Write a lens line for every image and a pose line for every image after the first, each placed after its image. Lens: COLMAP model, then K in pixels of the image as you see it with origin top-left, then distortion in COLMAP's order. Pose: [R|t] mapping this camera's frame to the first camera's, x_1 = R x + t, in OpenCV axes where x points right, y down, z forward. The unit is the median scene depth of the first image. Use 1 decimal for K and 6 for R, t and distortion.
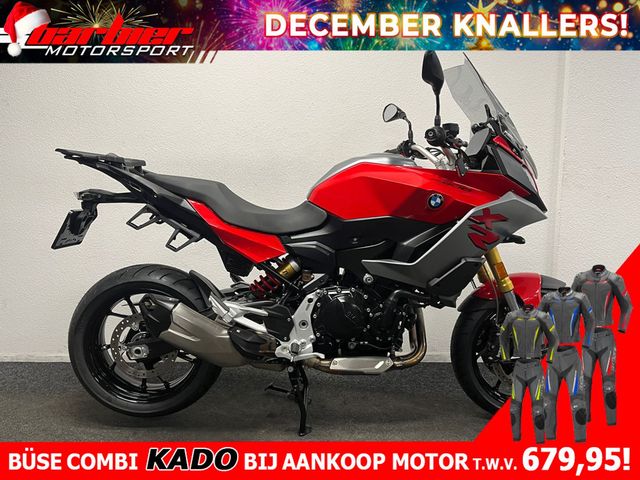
lens RADIAL K [[487.5, 0, 319.0], [0, 487.5, 240.5], [0, 0, 1]] dist [0.042033, -0.041167]
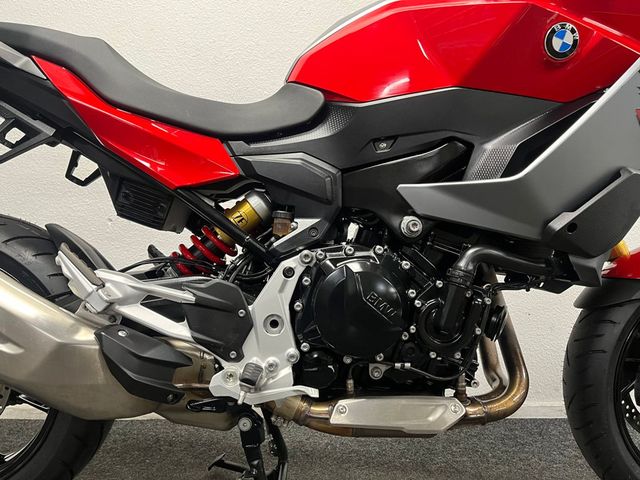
lens RADIAL K [[487.5, 0, 324.7], [0, 487.5, 242.7], [0, 0, 1]] dist [0.042033, -0.041167]
pose [[0.999766, 0.004187, 0.021221, 0.006823], [-0.001598, 0.992698, -0.120613, 0.150512], [-0.021571, 0.120551, 0.992473, 0.526001]]
